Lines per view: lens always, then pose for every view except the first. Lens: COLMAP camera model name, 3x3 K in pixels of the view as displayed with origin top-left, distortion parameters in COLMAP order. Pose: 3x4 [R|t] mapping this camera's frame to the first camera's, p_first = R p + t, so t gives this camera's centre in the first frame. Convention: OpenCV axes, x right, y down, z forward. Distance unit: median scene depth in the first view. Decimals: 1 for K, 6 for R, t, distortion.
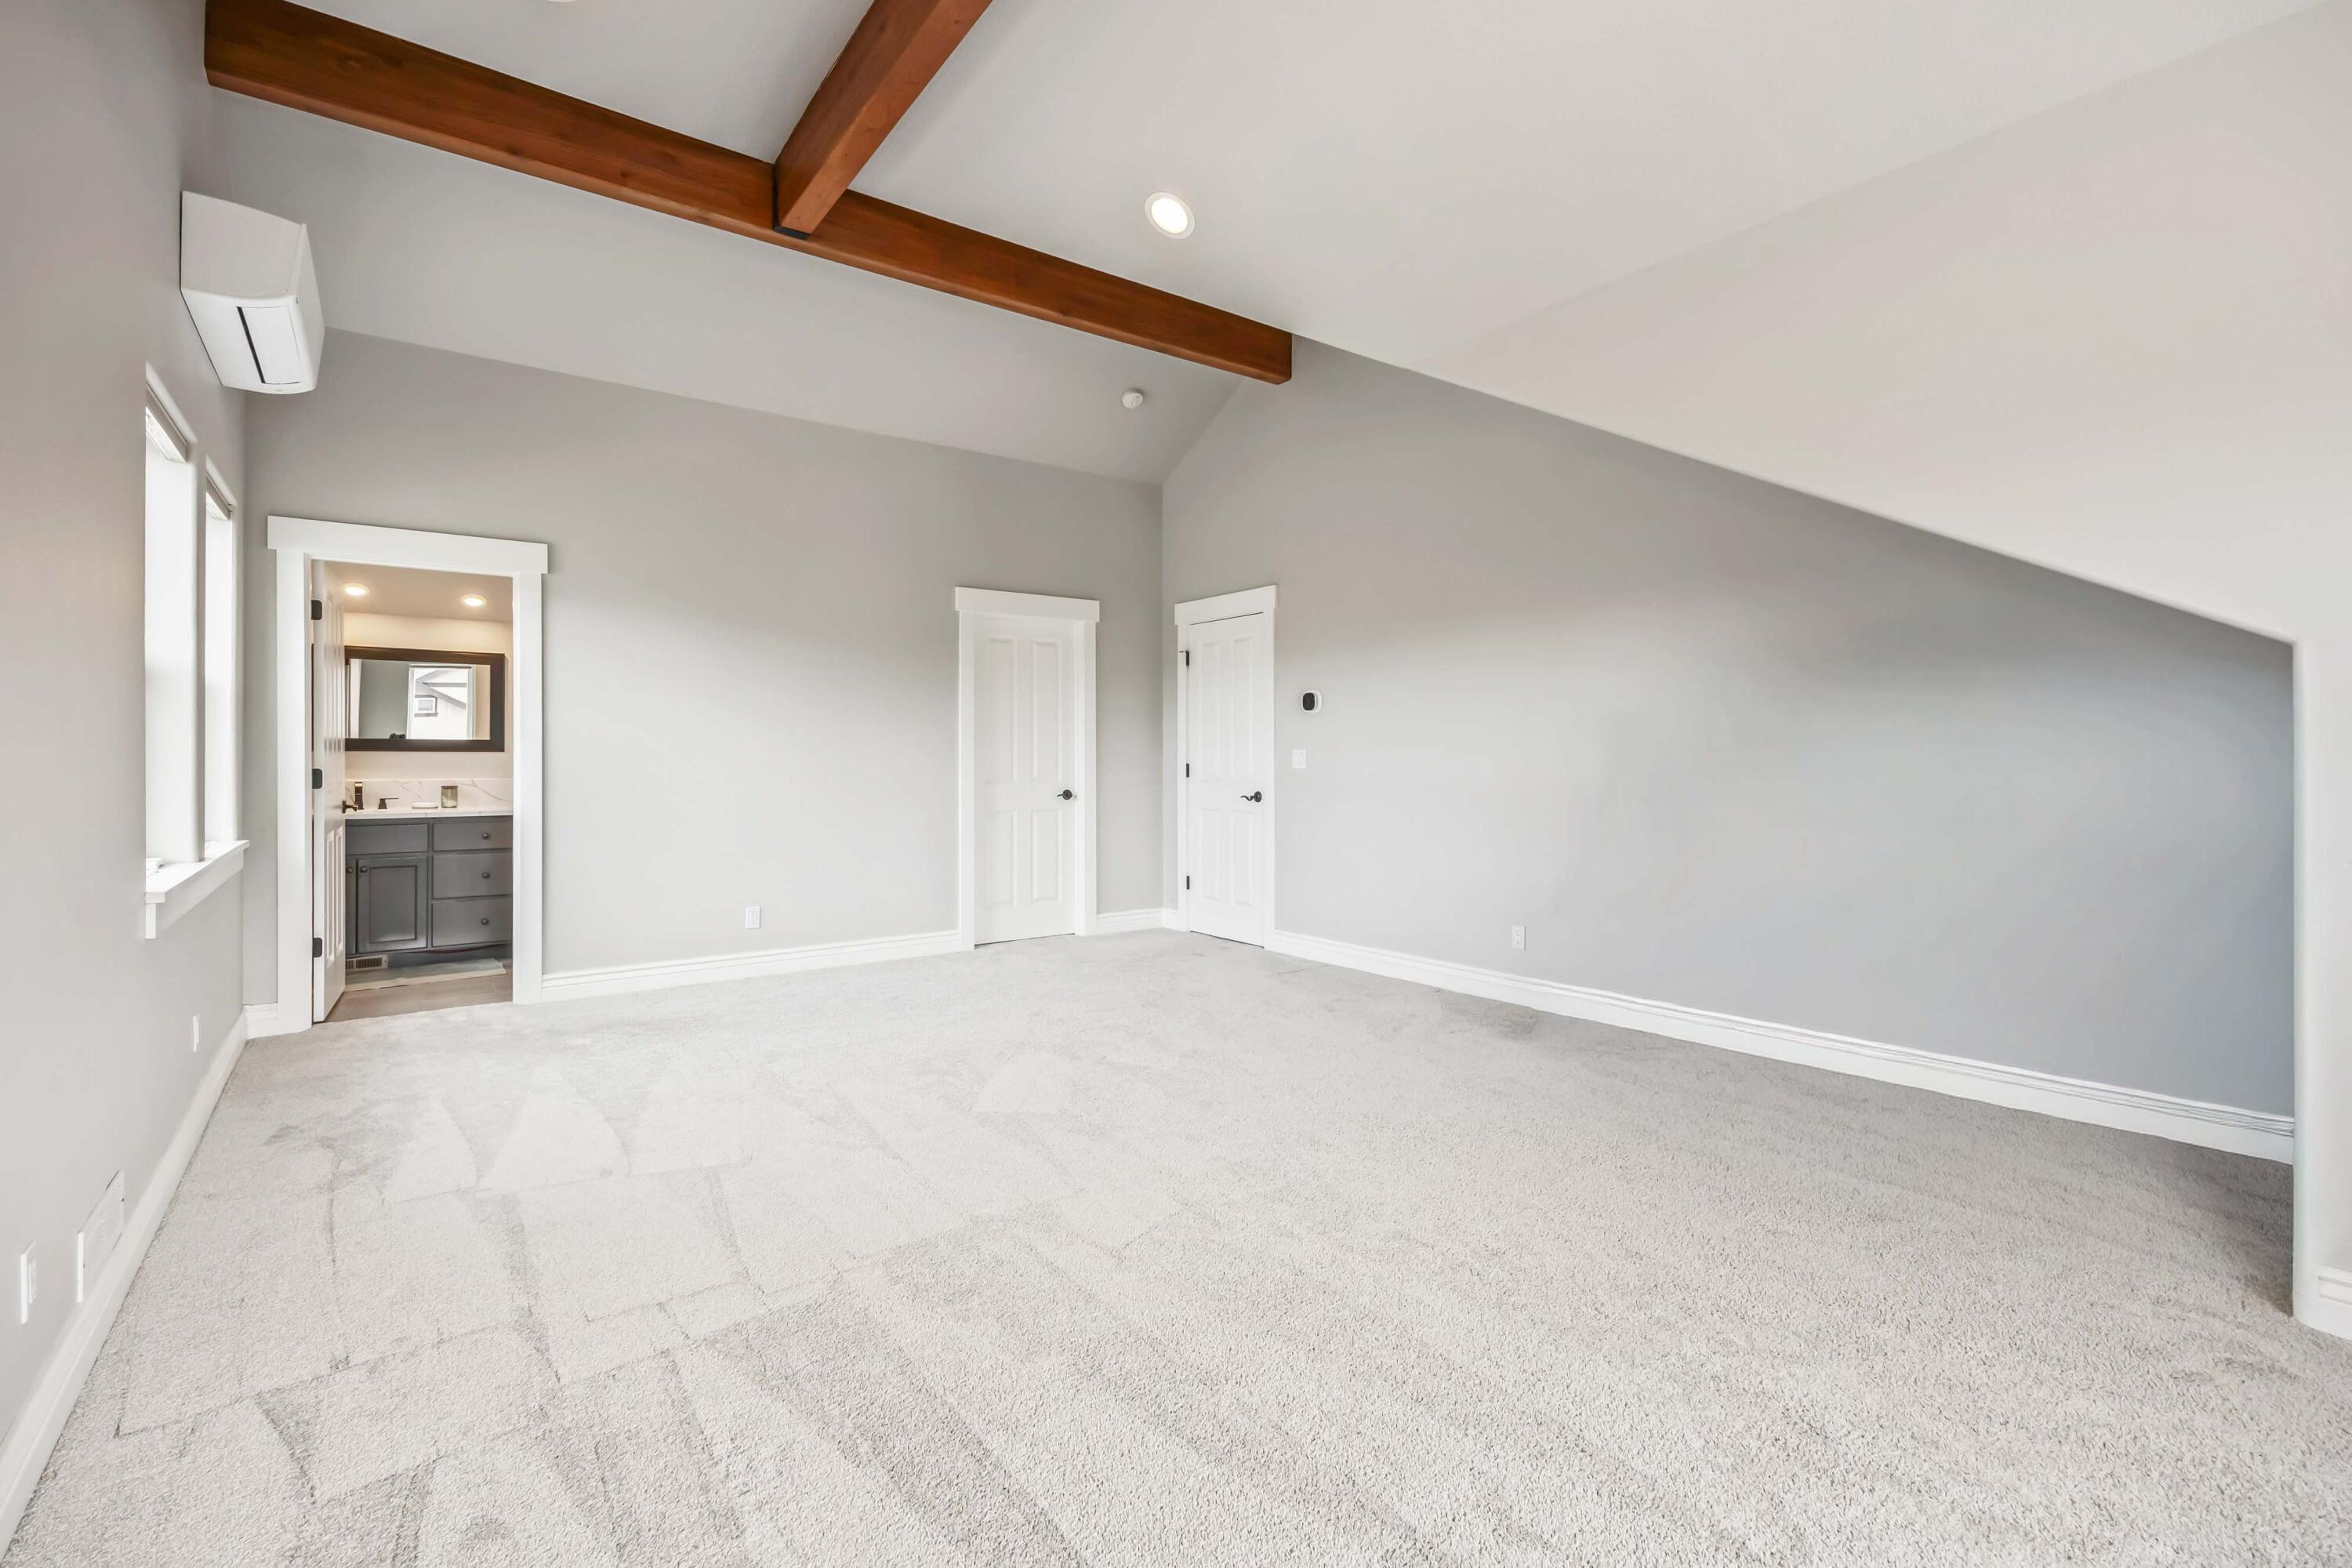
lens RADIAL K [[1077.7, 0, 1176.0], [0, 1077.7, 784.0], [0, 0, 1]] dist [0.015921, -0.000362]
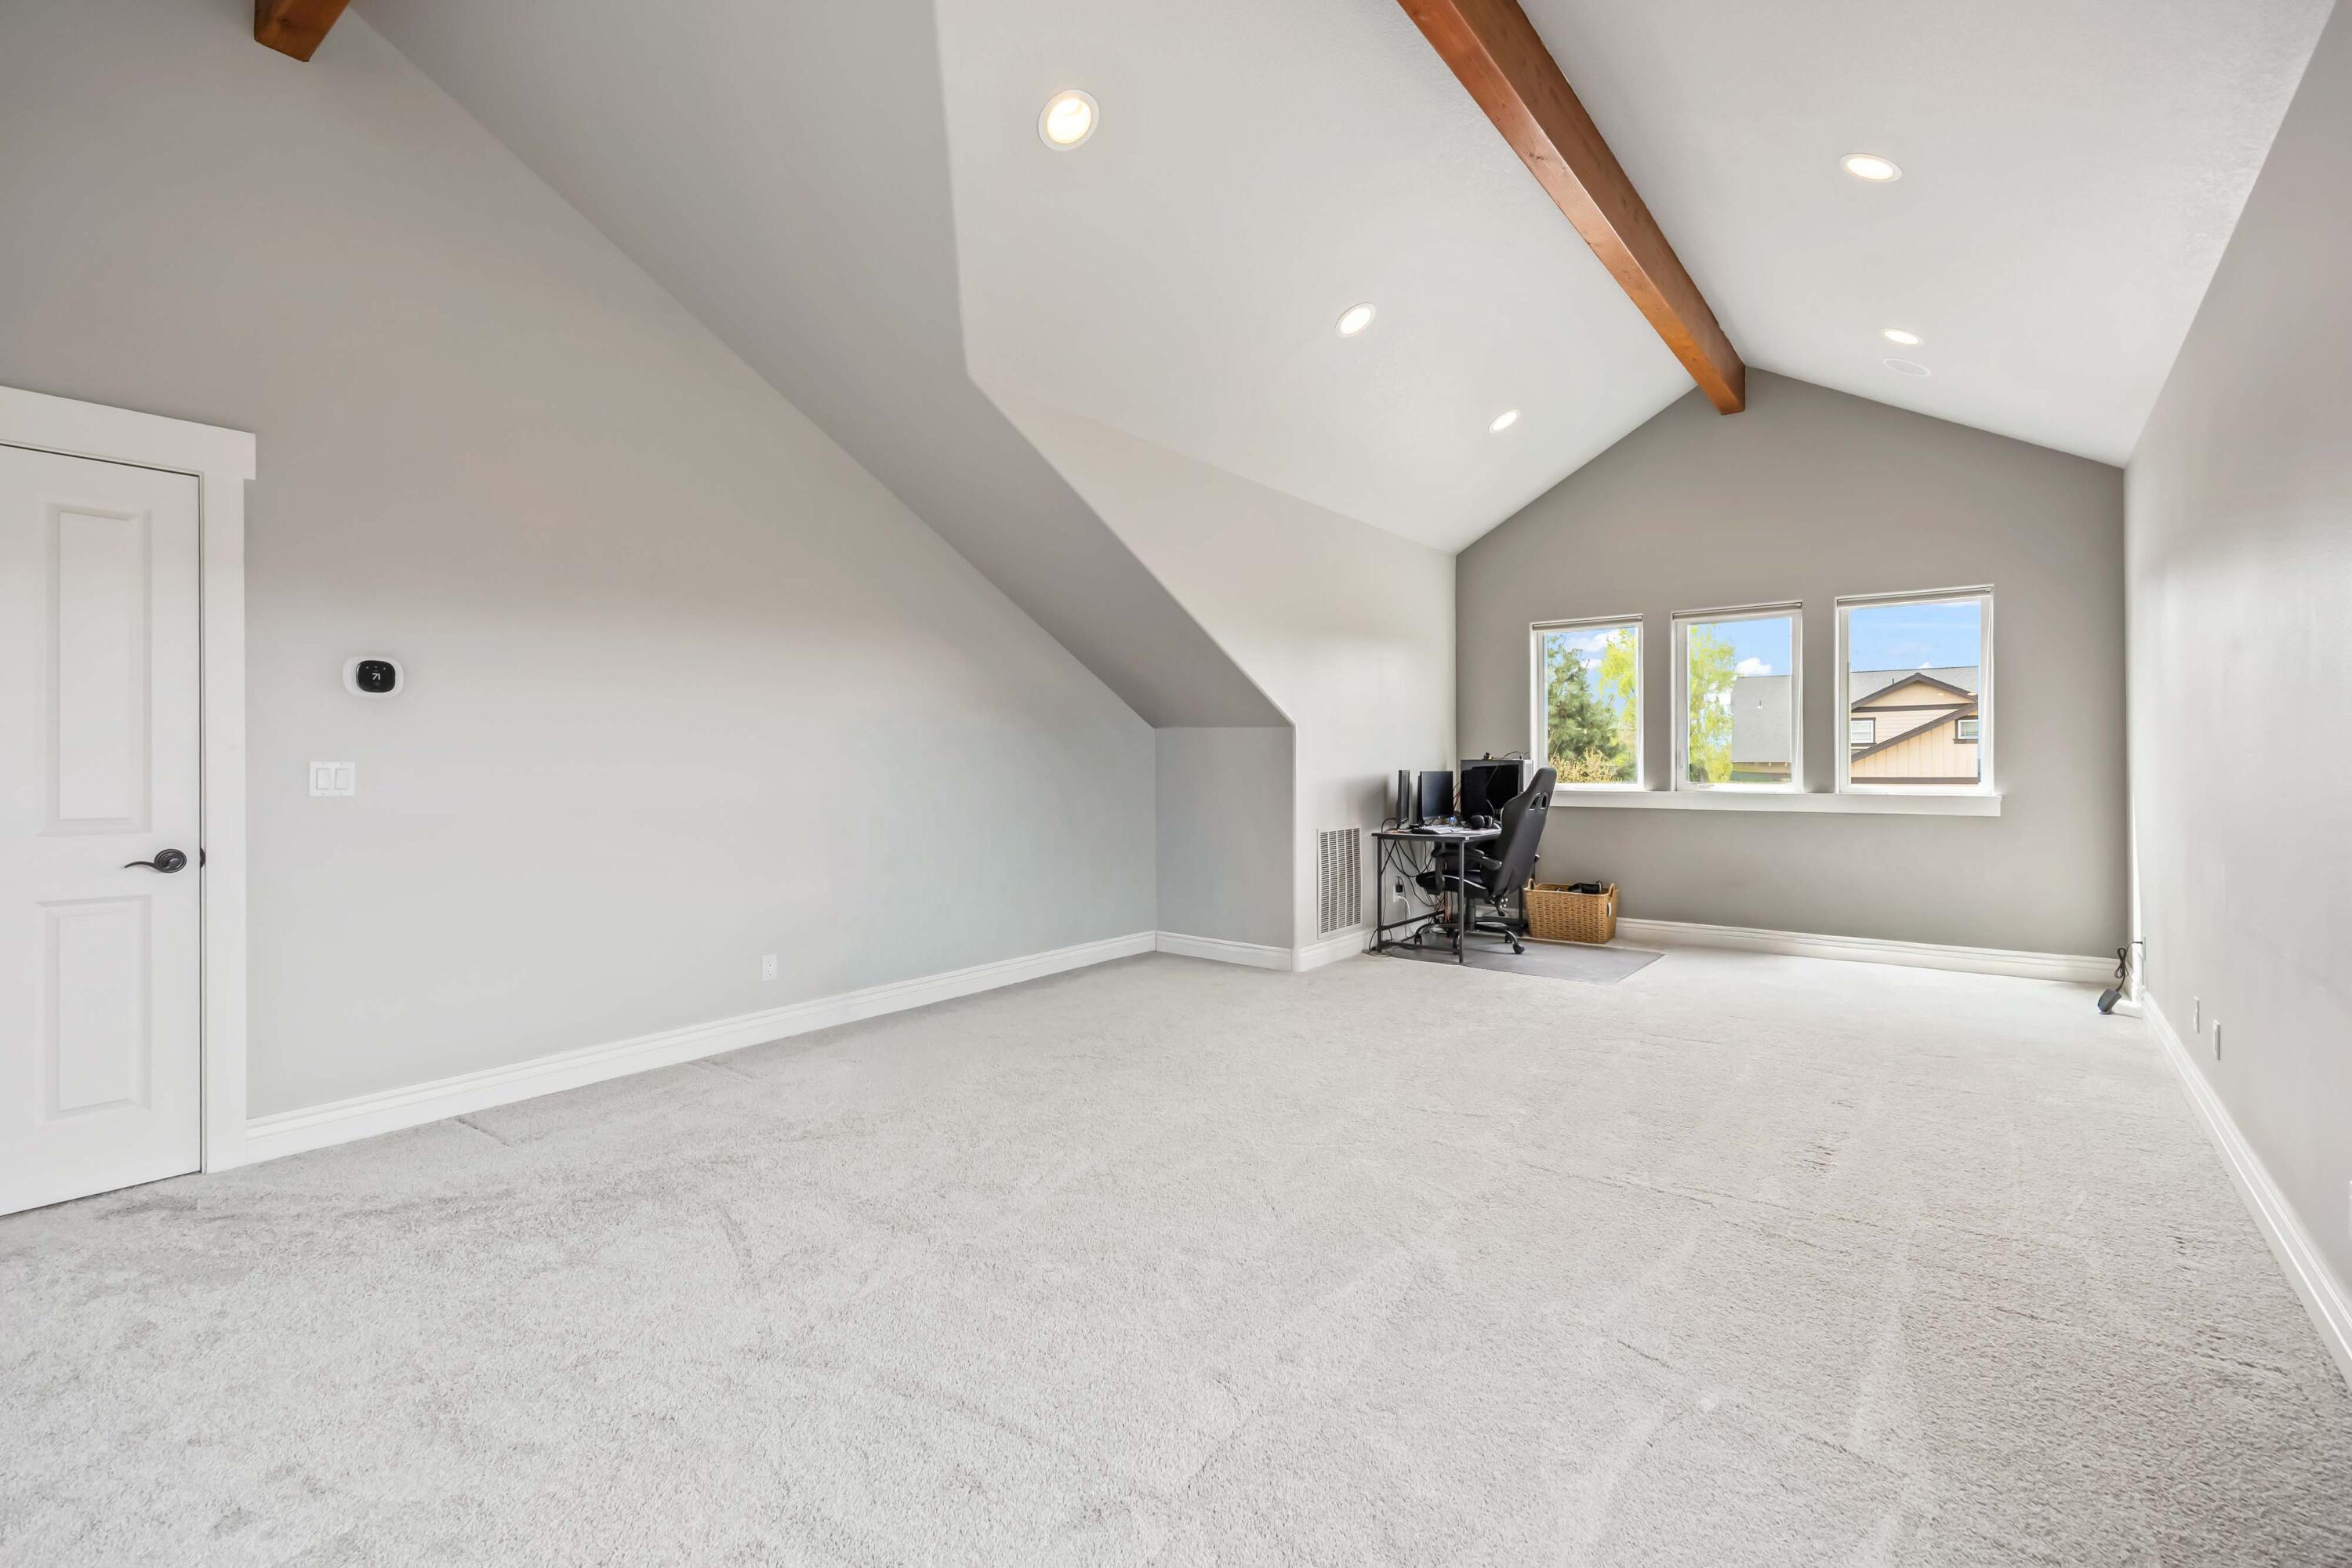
lens RADIAL K [[1077.7, 0, 1176.0], [0, 1077.7, 784.0], [0, 0, 1]] dist [0.015921, -0.000362]
pose [[-0.278499, -0.005028, 0.960423, -0.555698], [0.000089, 0.999986, 0.005261, -0.018998], [-0.960437, 0.001551, -0.278494, 0.733680]]
